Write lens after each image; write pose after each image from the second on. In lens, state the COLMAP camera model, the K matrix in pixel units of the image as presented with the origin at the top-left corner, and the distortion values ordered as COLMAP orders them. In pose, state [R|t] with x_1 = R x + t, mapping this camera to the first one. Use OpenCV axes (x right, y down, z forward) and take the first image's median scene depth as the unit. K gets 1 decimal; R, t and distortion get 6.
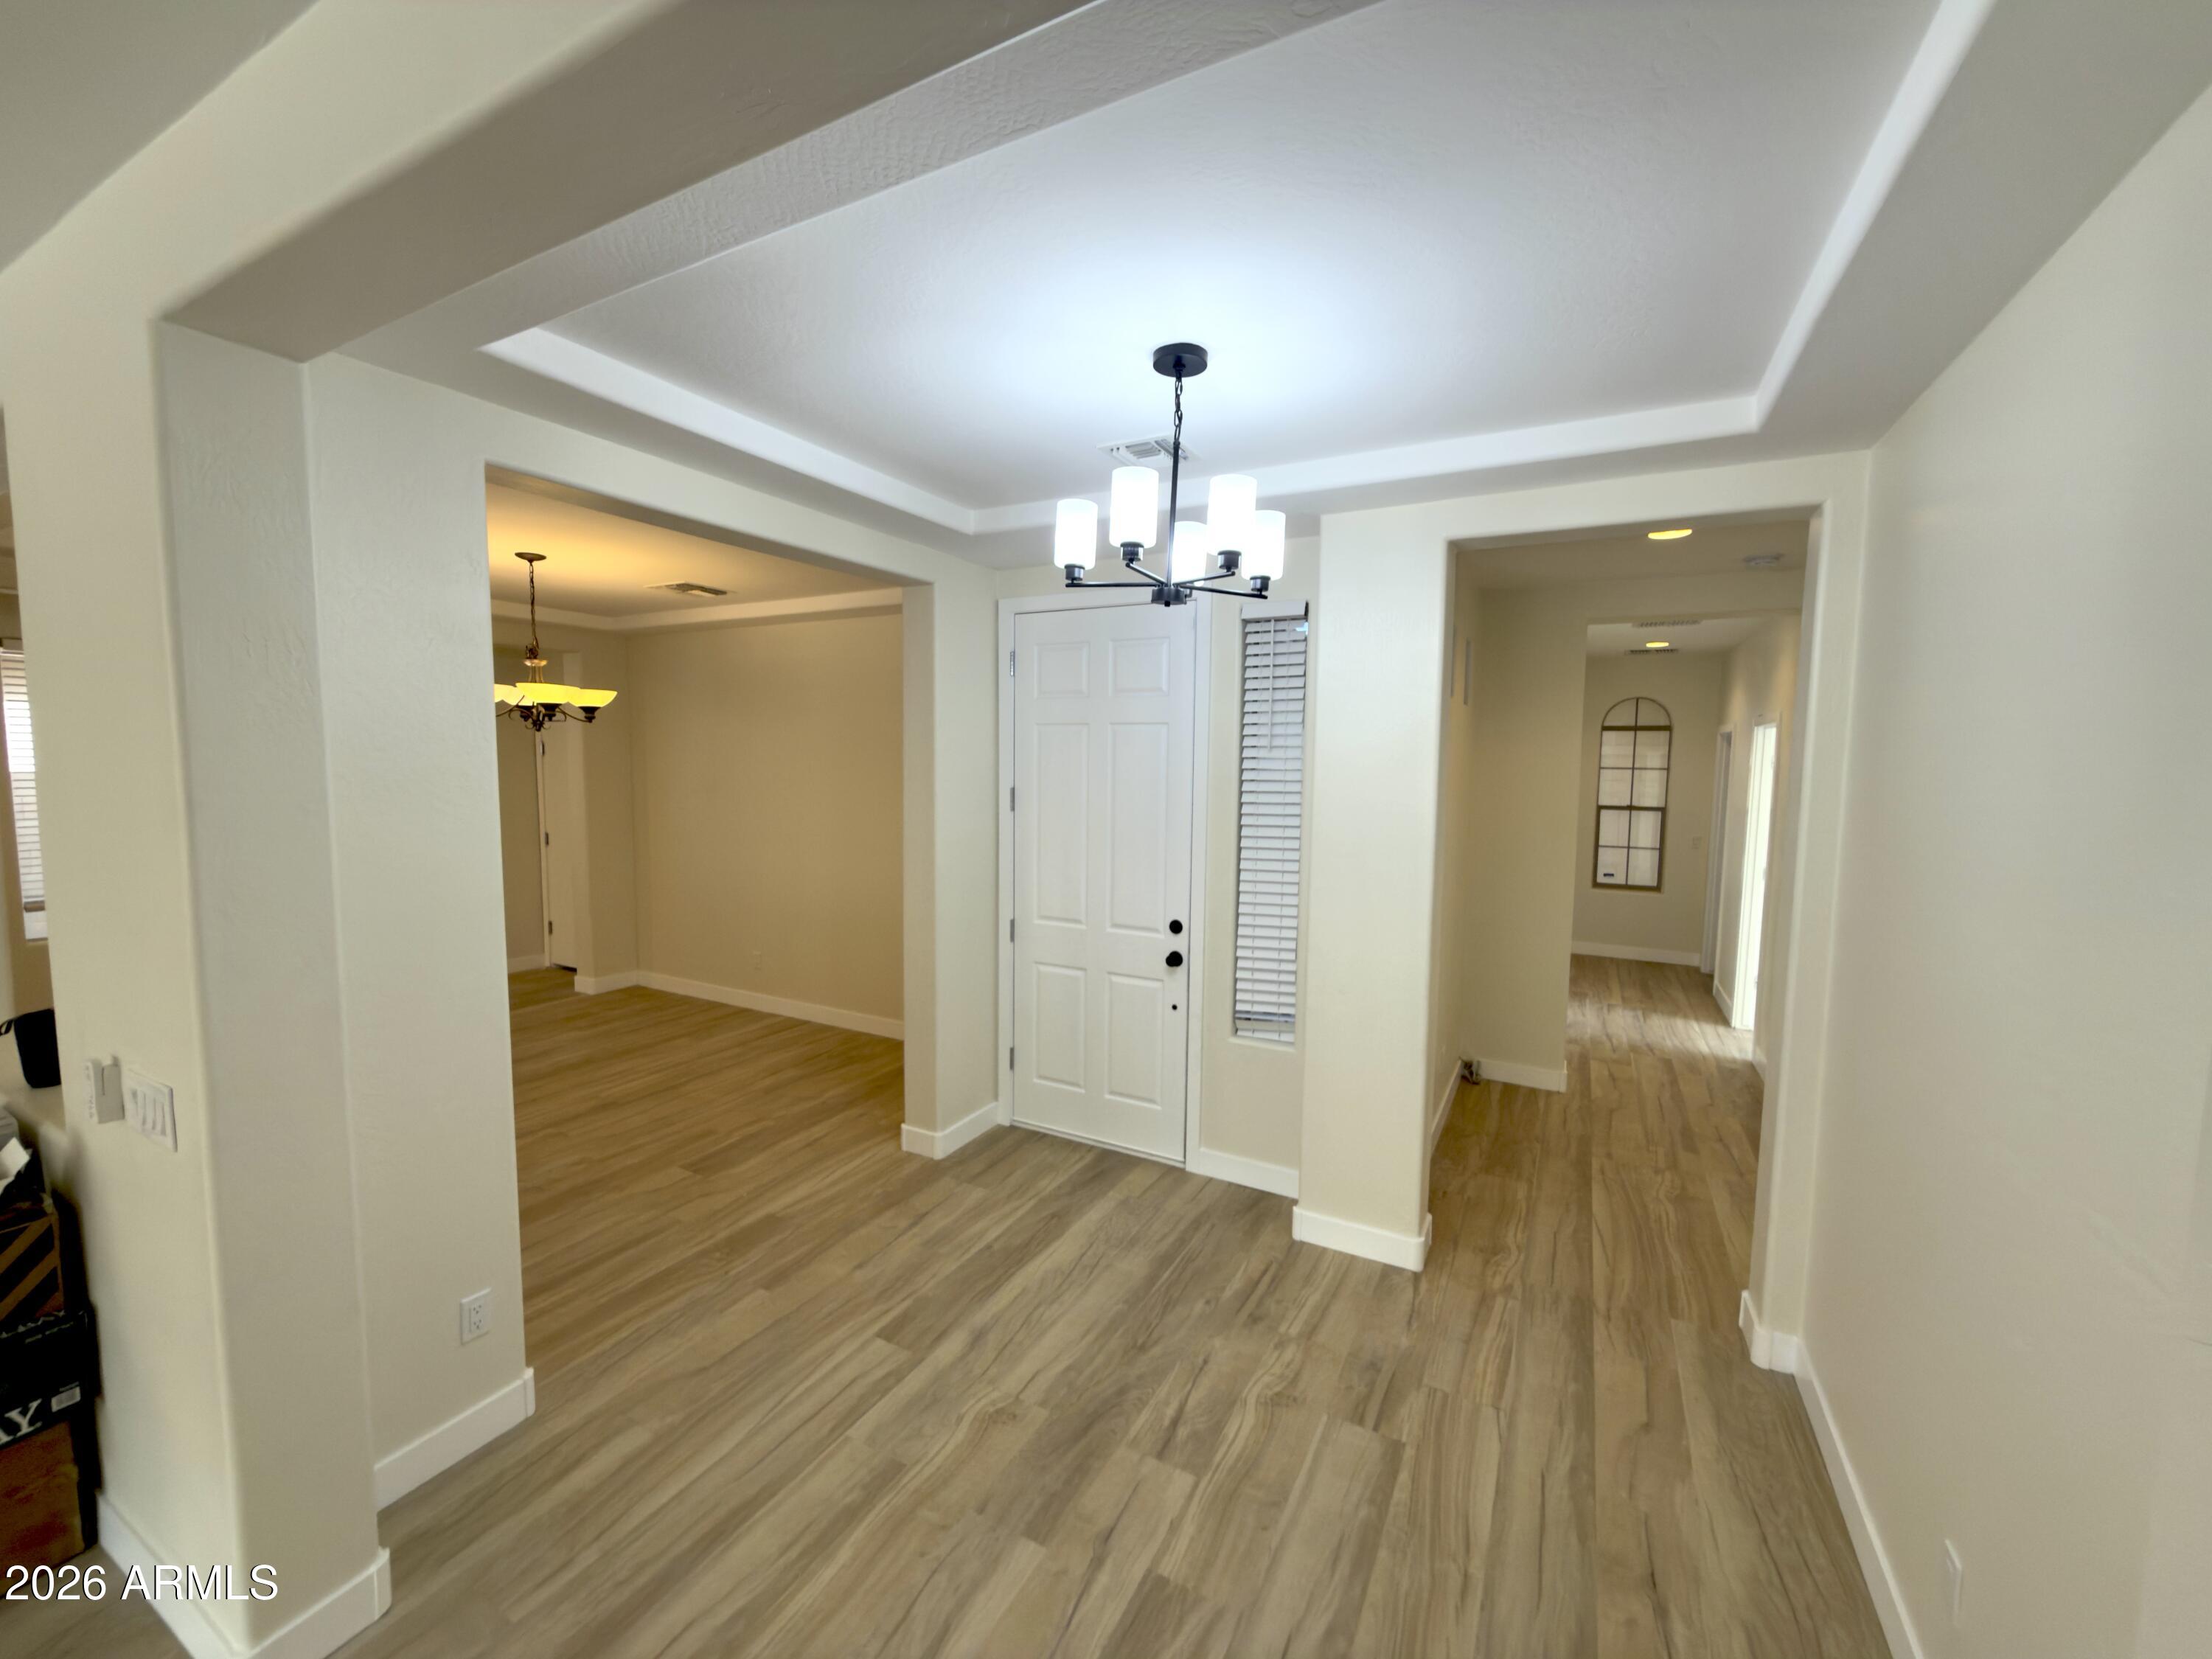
lens RADIAL K [[881.4, 0, 1109.6], [0, 881.4, 838.4], [0, 0, 1]] dist [0.002563, -0.001628]
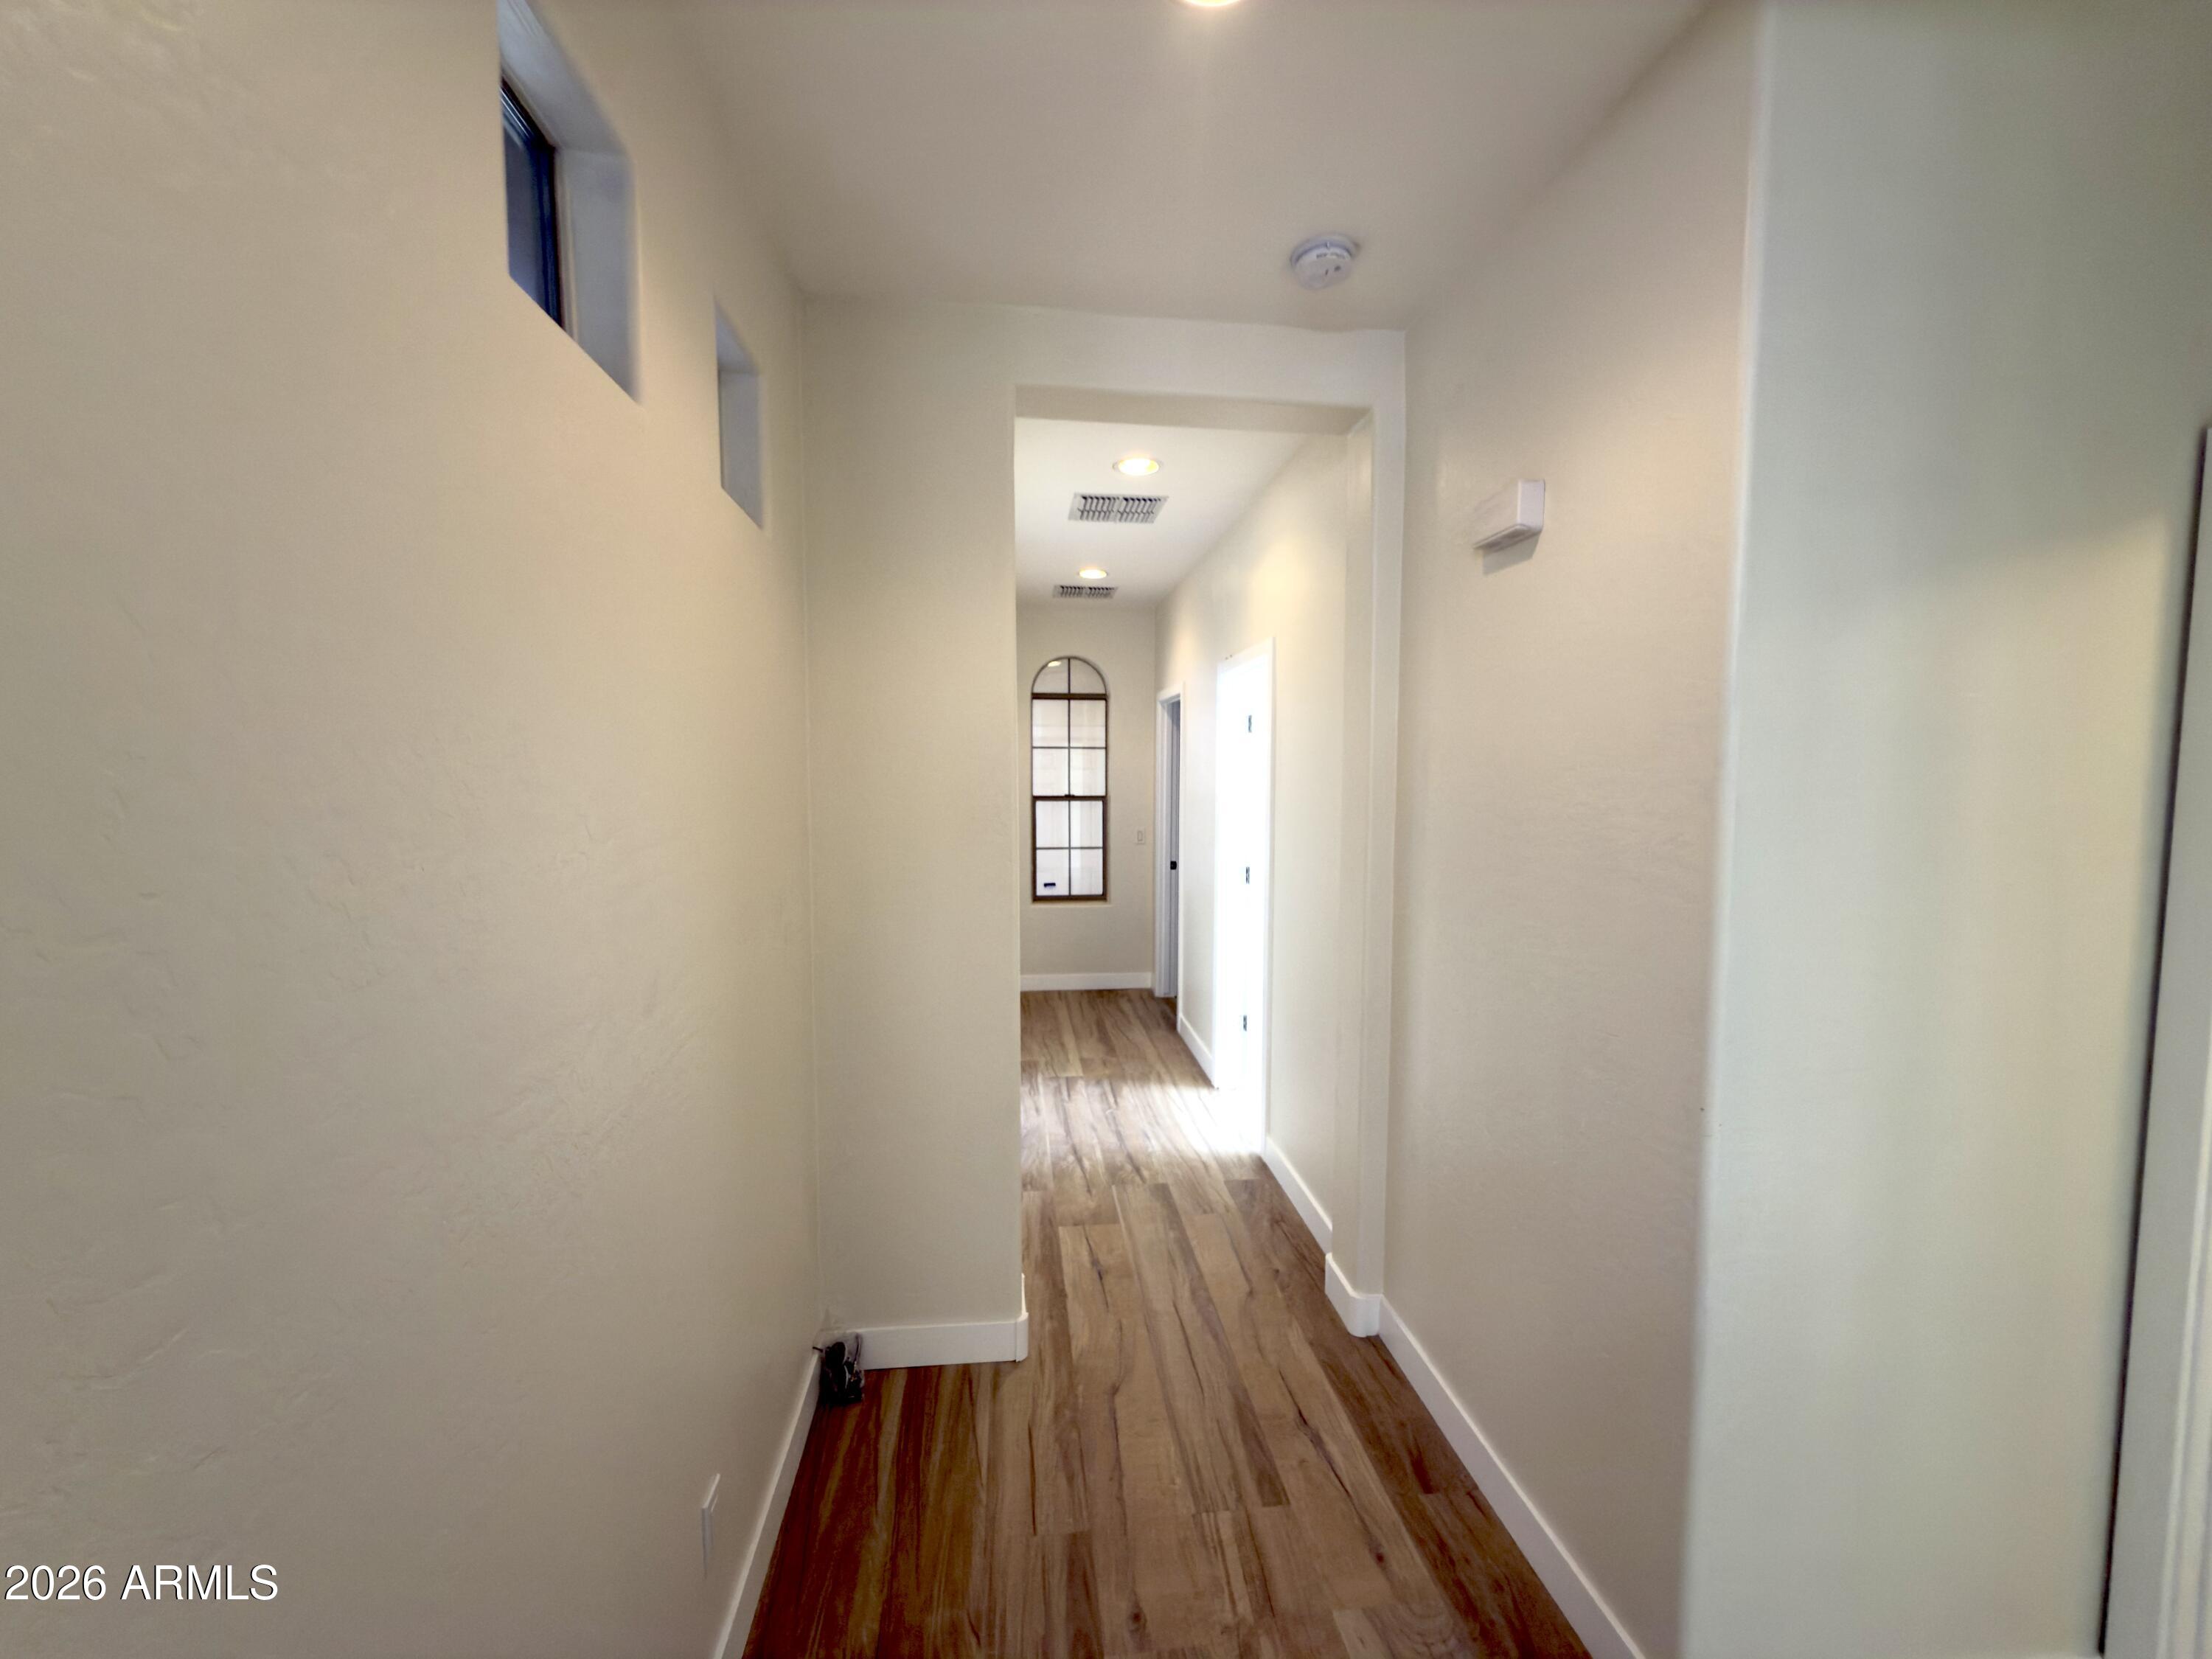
lens RADIAL K [[881.4, 0, 1110.1], [0, 881.4, 832.1], [0, 0, 1]] dist [0.002563, -0.001628]
pose [[0.821263, -0.046721, 0.568634, 0.214464], [0.056087, 0.998425, 0.001029, -0.003290], [-0.567786, 0.031048, 0.822590, 0.415348]]
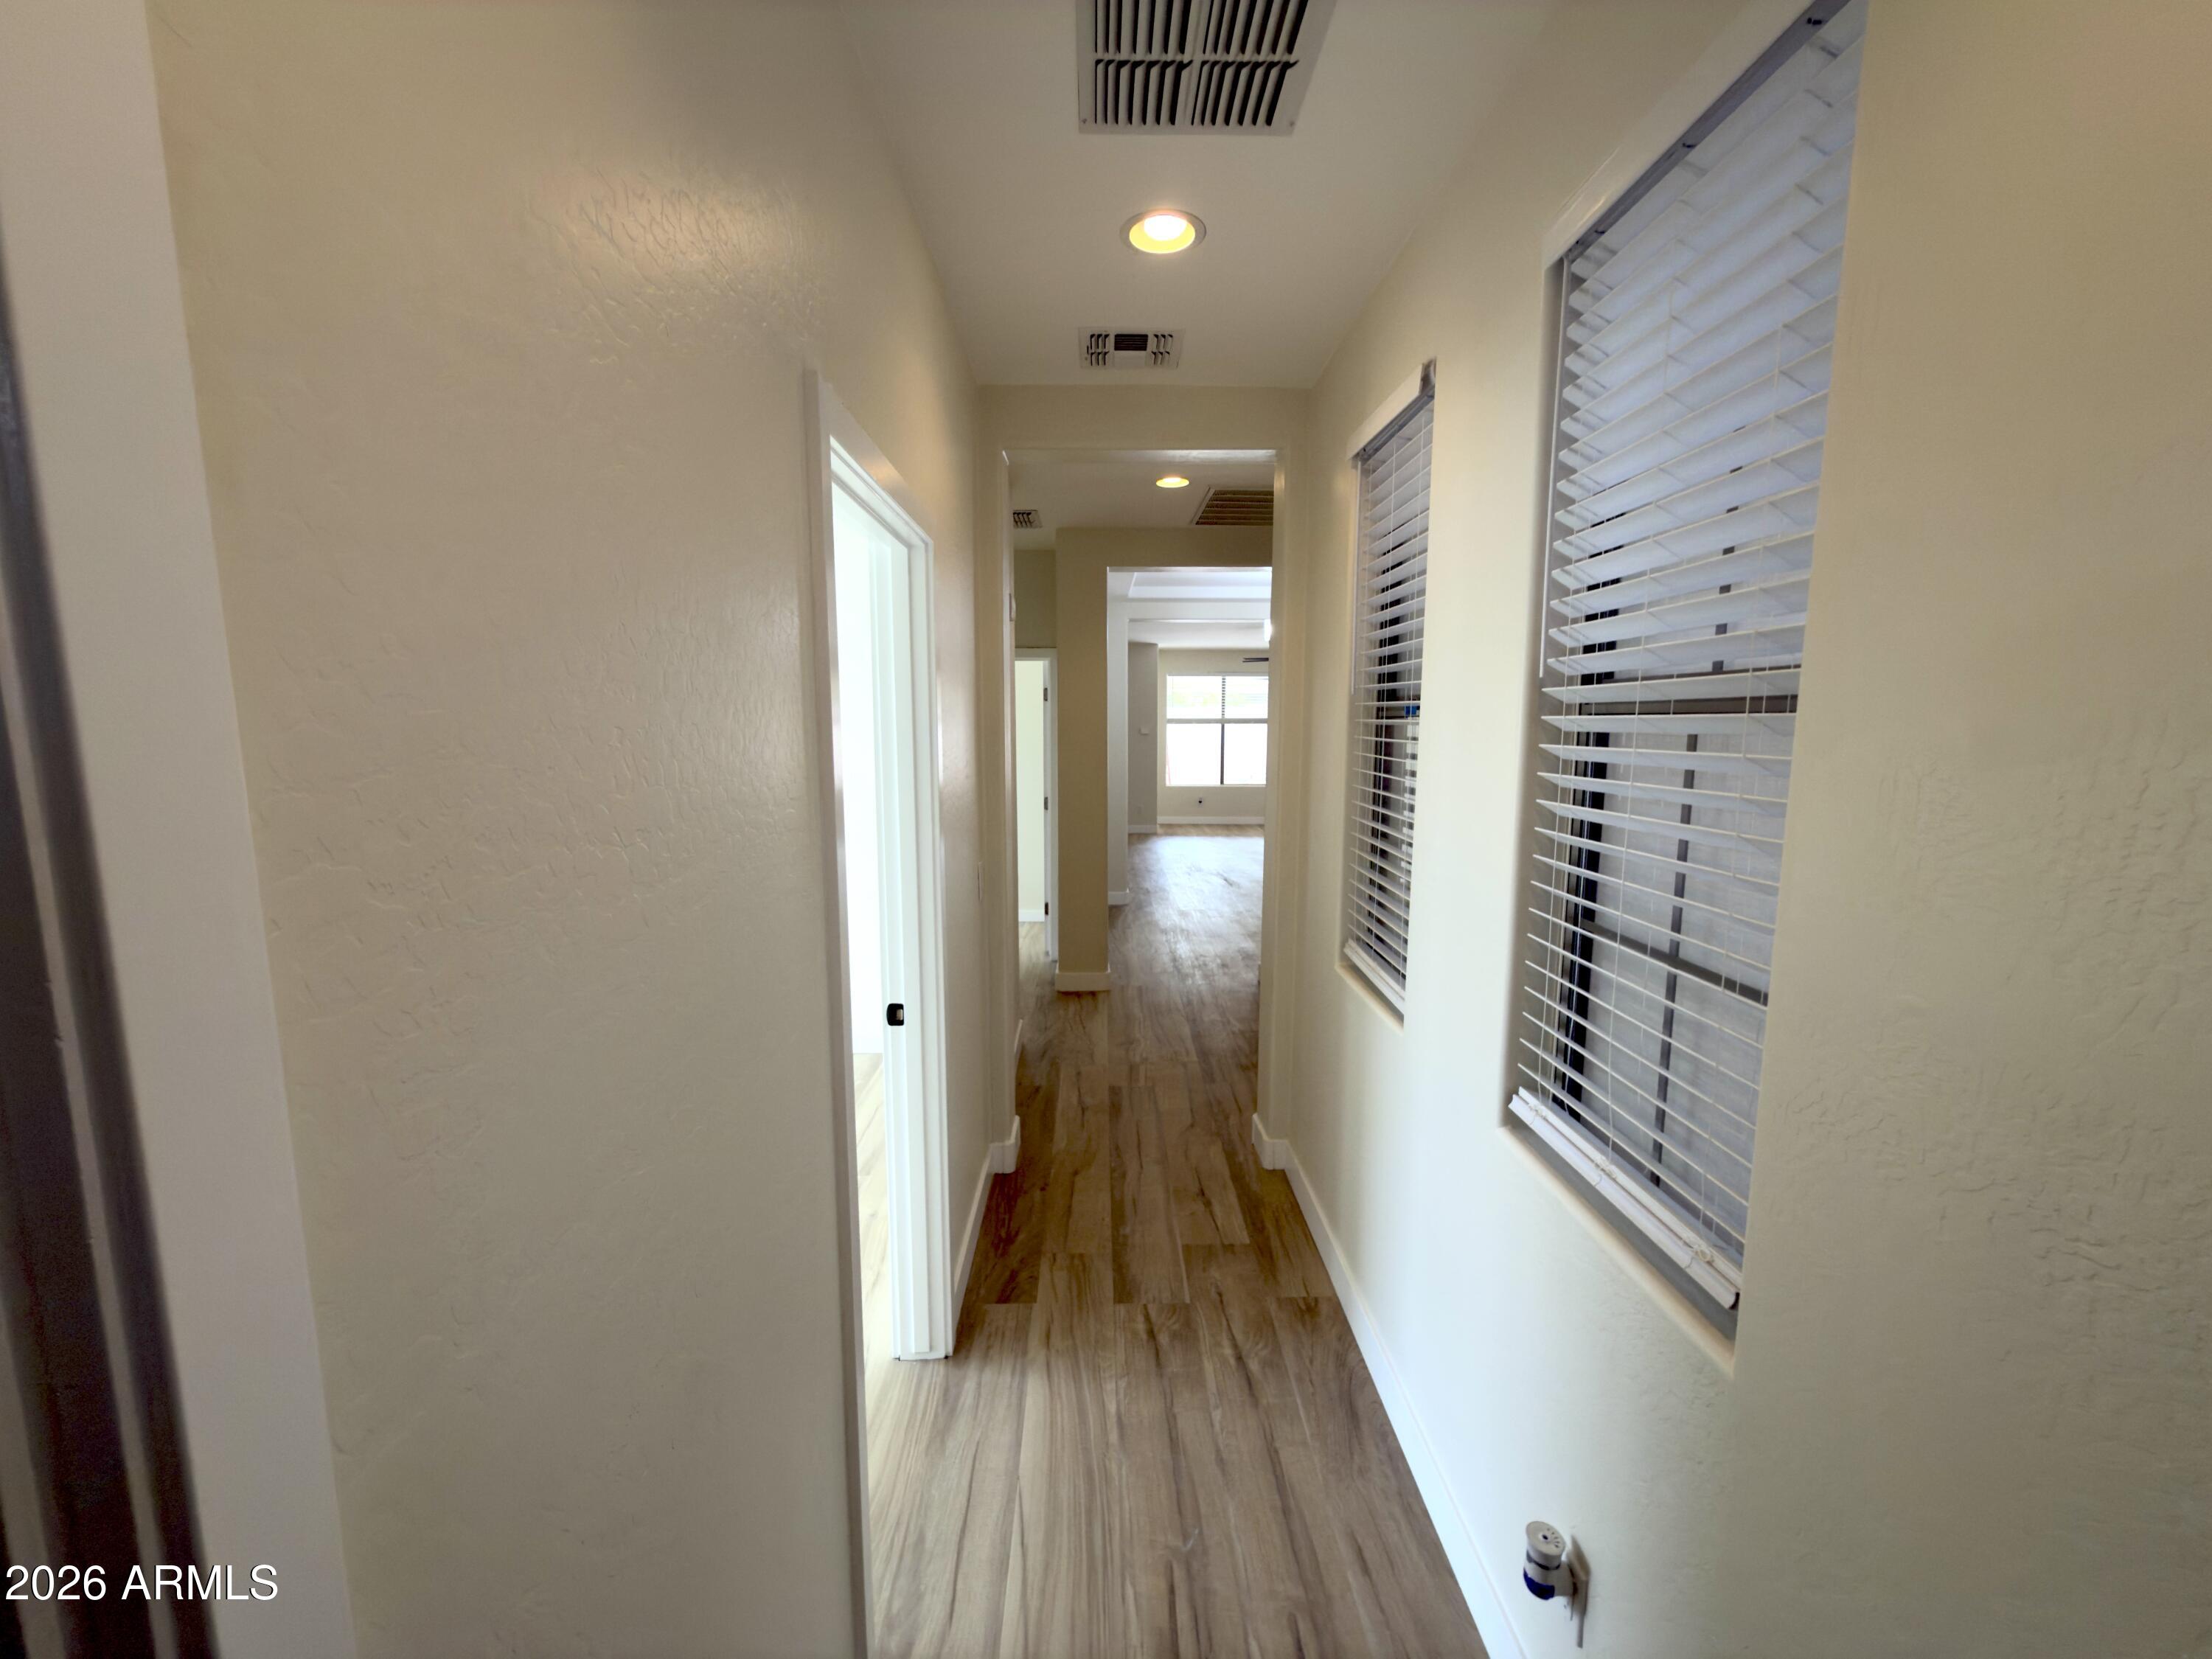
lens RADIAL K [[881.4, 0, 1106.9], [0, 881.4, 831.9], [0, 0, 1]] dist [0.002563, -0.001628]
pose [[-0.876785, 0.051895, -0.478075, 0.709964], [-0.052080, 0.978065, 0.201683, -0.072871], [0.478055, 0.201730, -0.854850, 1.124511]]
